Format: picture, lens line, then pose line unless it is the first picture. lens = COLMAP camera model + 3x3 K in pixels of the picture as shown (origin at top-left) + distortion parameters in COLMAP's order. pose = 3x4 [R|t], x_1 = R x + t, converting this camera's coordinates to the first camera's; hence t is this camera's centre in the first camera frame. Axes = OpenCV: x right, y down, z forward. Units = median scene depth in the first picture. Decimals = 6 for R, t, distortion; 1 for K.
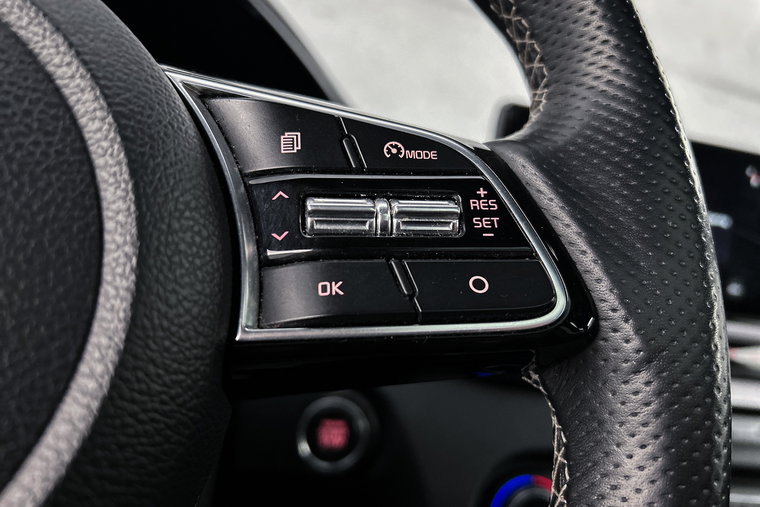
lens RADIAL K [[580.1, 0, 383.9], [0, 580.1, 253.6], [0, 0, 1]] dist [0.050210, -0.053167]
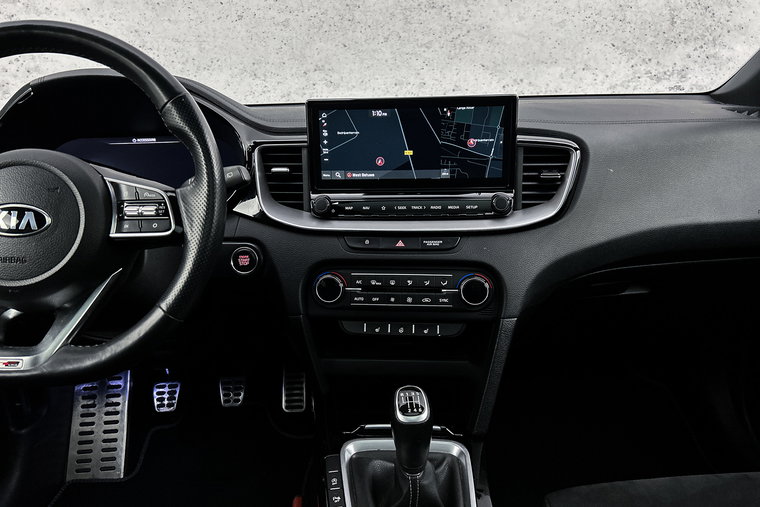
lens RADIAL K [[580.1, 0, 378.3], [0, 580.1, 256.0], [0, 0, 1]] dist [0.050210, -0.053167]
pose [[0.946106, 0.059037, -0.318431, 3.423780], [0.026071, 0.966169, 0.256589, -0.889094], [0.322807, -0.251063, 0.912559, -2.906521]]
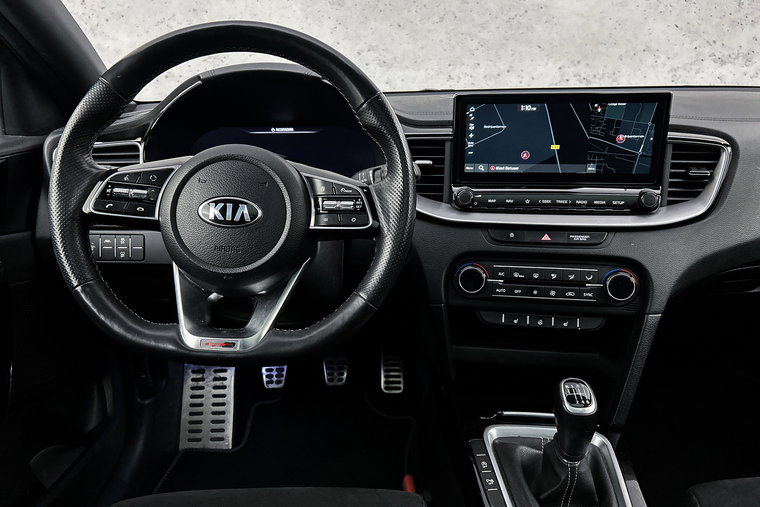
lens RADIAL K [[580.1, 0, 373.4], [0, 580.1, 258.3], [0, 0, 1]] dist [0.050210, -0.053167]
pose [[0.926711, 0.096503, -0.363172, 2.176926], [0.015207, 0.956039, 0.292845, -1.102897], [0.375467, -0.276906, 0.884504, -3.551501]]
